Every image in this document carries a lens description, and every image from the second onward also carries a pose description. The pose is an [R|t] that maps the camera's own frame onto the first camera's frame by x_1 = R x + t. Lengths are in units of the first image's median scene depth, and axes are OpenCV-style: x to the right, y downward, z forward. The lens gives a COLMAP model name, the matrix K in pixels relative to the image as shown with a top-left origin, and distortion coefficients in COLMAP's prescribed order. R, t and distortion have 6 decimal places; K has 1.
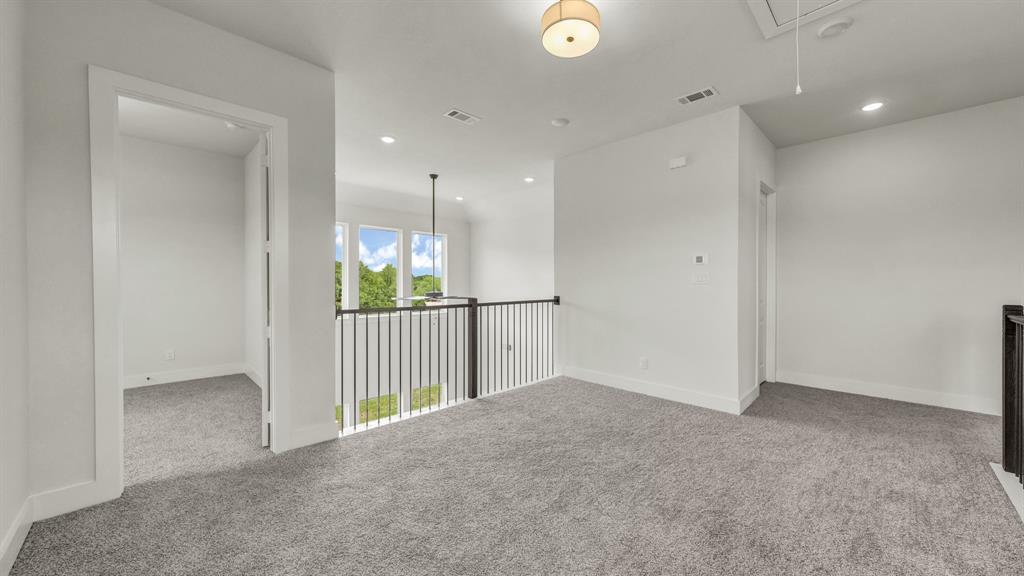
lens RADIAL K [[371.6, 0, 514.9], [0, 371.6, 290.3], [0, 0, 1]] dist [0.001297, 0.000220]
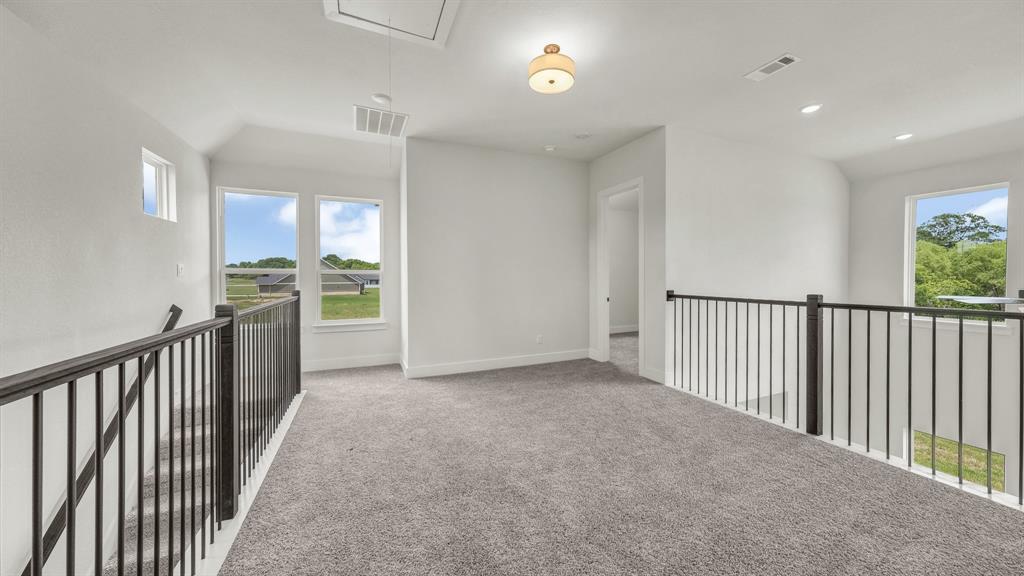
lens RADIAL K [[363.6, 0, 517.5], [0, 363.6, 287.5], [0, 0, 1]] dist [-0.006055, 0.000029]
pose [[-0.358345, 0.030120, -0.933103, 0.743222], [-0.007438, 0.999356, 0.035115, -0.013304], [0.933560, 0.019524, -0.357890, 0.720251]]
